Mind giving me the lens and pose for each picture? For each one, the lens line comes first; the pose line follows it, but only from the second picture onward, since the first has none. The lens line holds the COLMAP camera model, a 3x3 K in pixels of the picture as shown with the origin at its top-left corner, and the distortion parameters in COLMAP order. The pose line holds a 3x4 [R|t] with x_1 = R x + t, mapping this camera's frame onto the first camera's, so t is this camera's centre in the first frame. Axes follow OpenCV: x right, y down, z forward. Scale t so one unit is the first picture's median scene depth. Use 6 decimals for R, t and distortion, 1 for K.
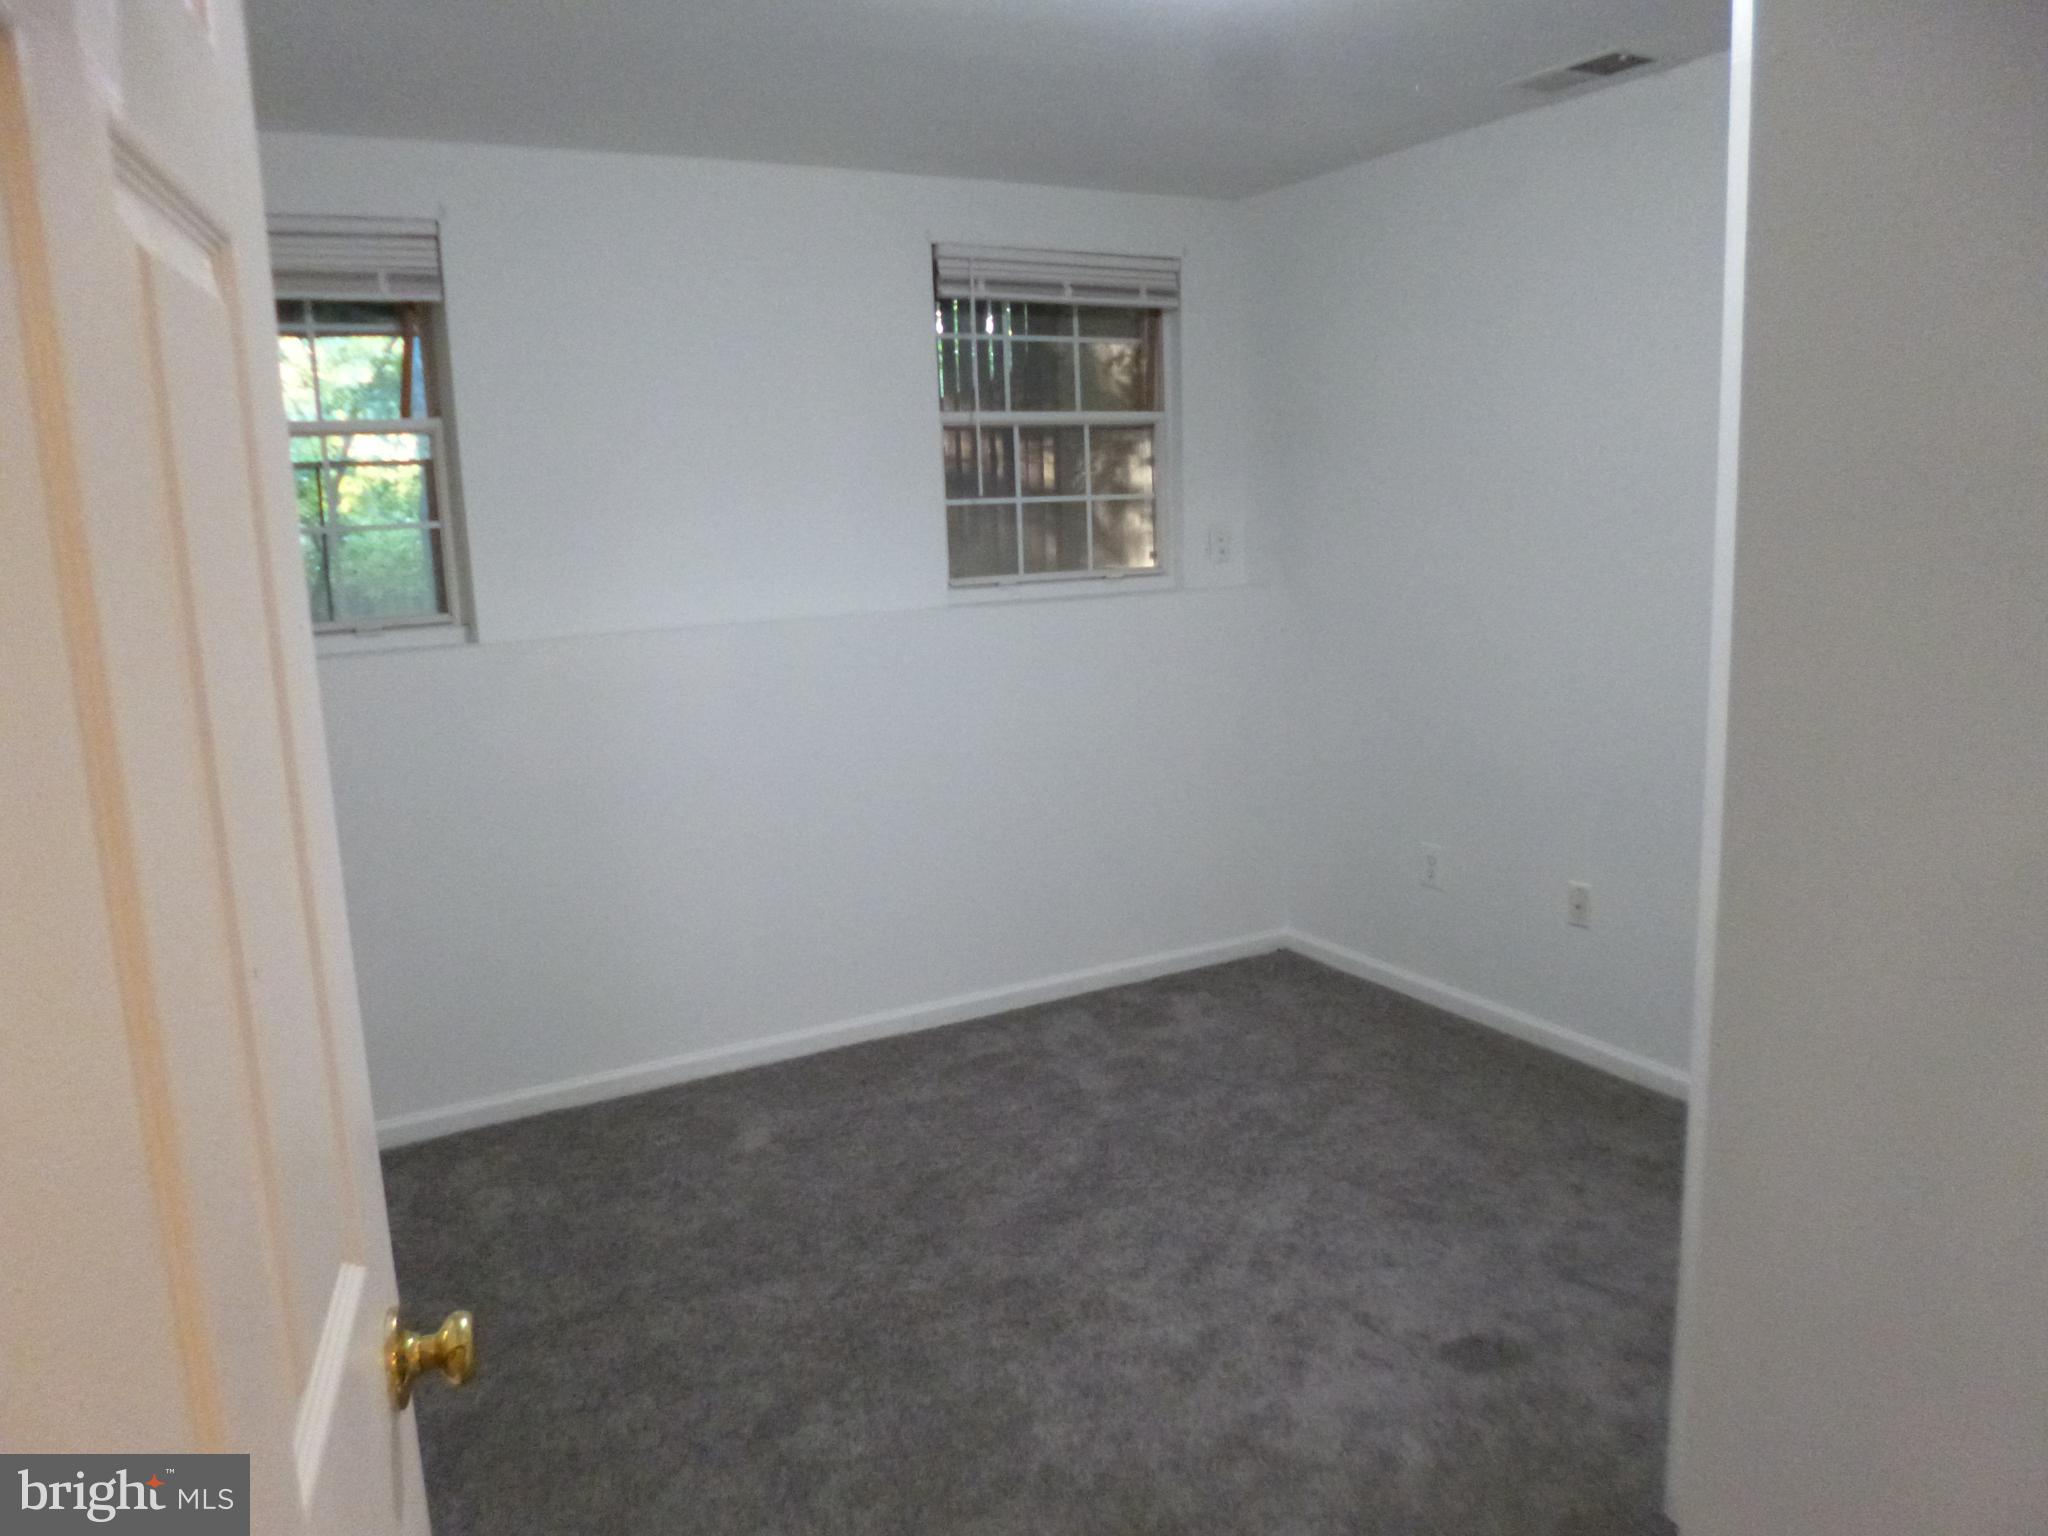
lens RADIAL K [[1474.9, 0, 1030.2], [0, 1474.9, 762.8], [0, 0, 1]] dist [-0.055358, 0.017598]
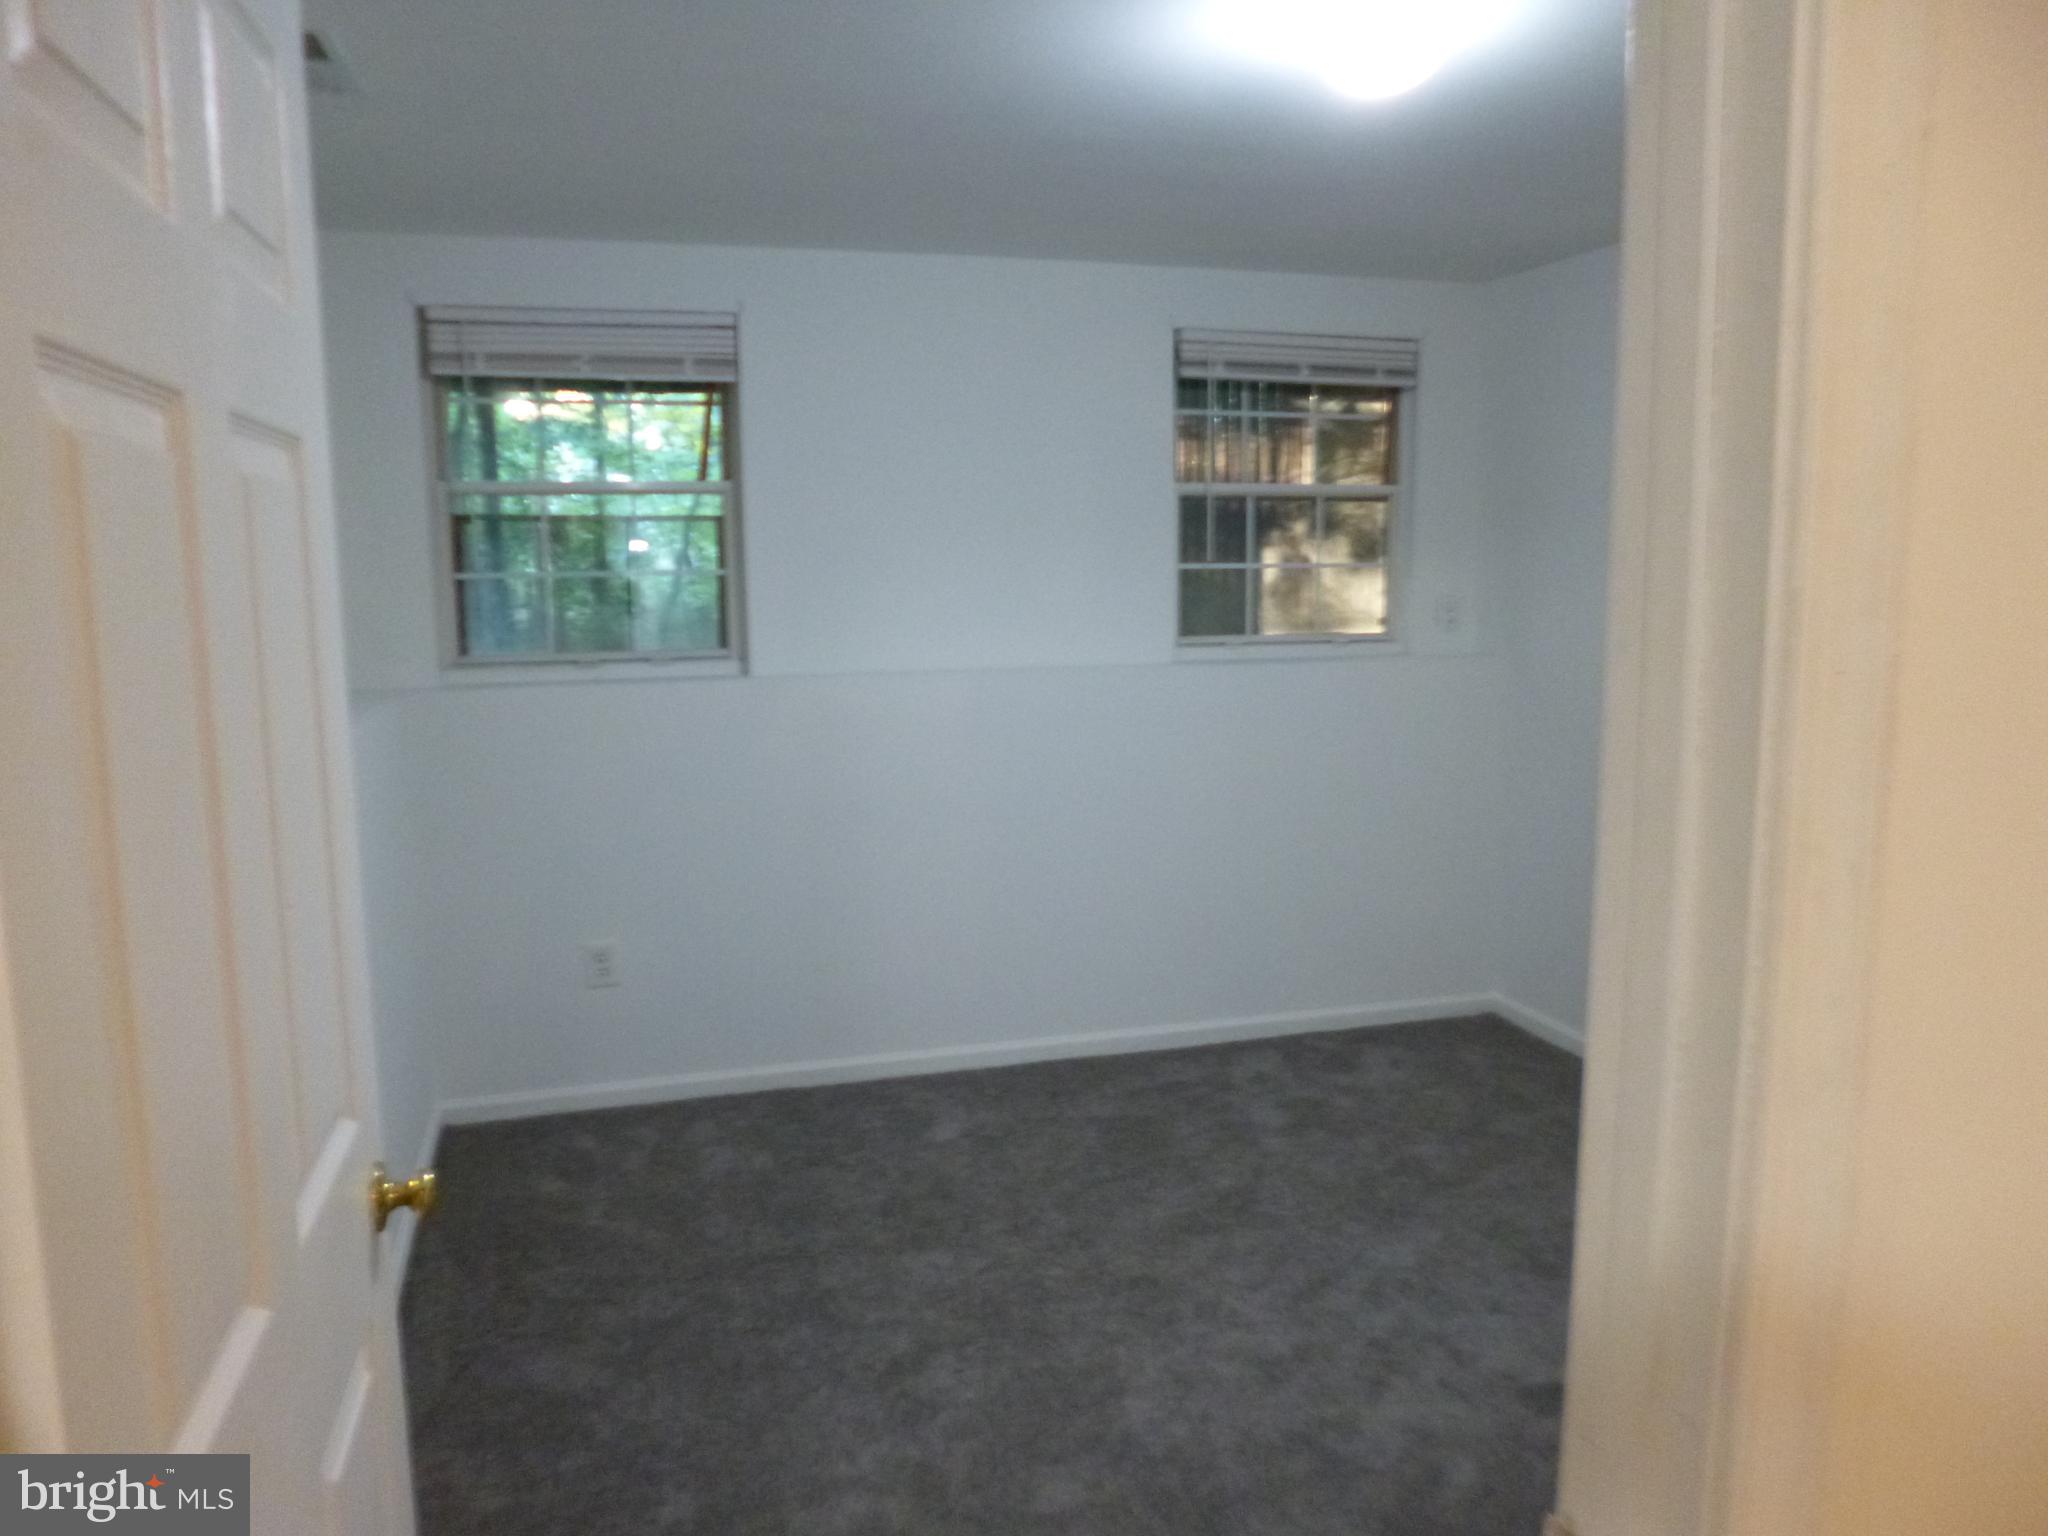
lens RADIAL K [[1474.9, 0, 1024.0], [0, 1474.9, 773.4], [0, 0, 1]] dist [-0.055358, 0.017598]
pose [[0.972908, 0.062135, -0.222684, 0.103563], [-0.067737, 0.997548, -0.017600, 0.000903], [0.221045, 0.032207, 0.974732, -0.086261]]
